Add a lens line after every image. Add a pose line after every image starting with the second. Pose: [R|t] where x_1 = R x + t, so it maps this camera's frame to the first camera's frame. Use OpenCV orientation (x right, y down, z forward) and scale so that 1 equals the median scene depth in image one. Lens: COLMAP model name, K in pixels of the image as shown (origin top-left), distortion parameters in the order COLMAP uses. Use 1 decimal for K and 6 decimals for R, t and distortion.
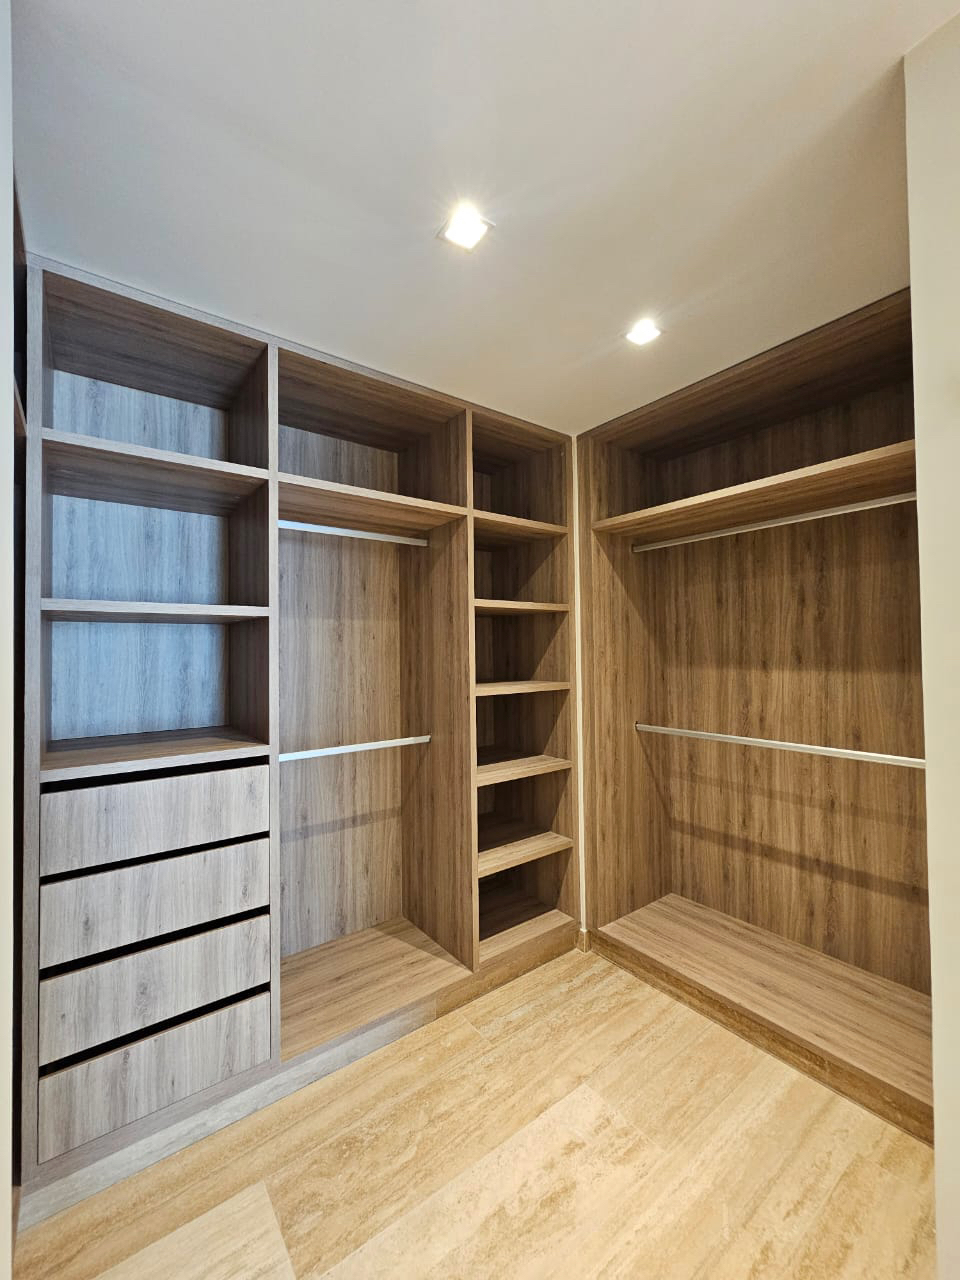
lens RADIAL K [[524.0, 0, 479.4], [0, 524.0, 641.3], [0, 0, 1]] dist [-0.000329, 0.001491]
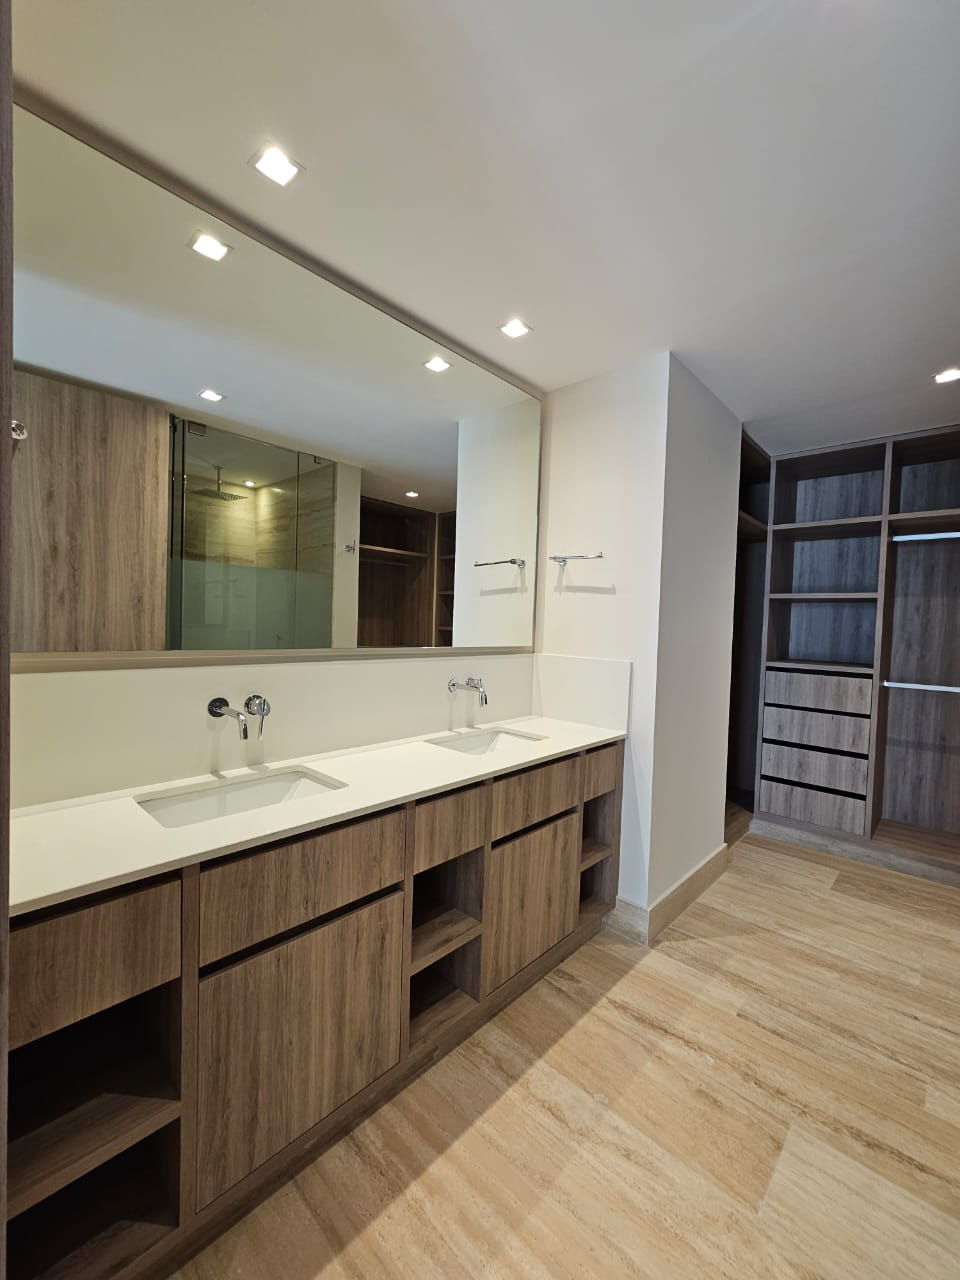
lens RADIAL K [[524.0, 0, 479.4], [0, 524.0, 638.2], [0, 0, 1]] dist [-0.000329, 0.001491]
pose [[0.175393, 0.046023, -0.983422, 1.157499], [-0.015758, 0.998910, 0.043937, 0.035407], [0.984372, 0.007790, 0.175927, -0.671848]]
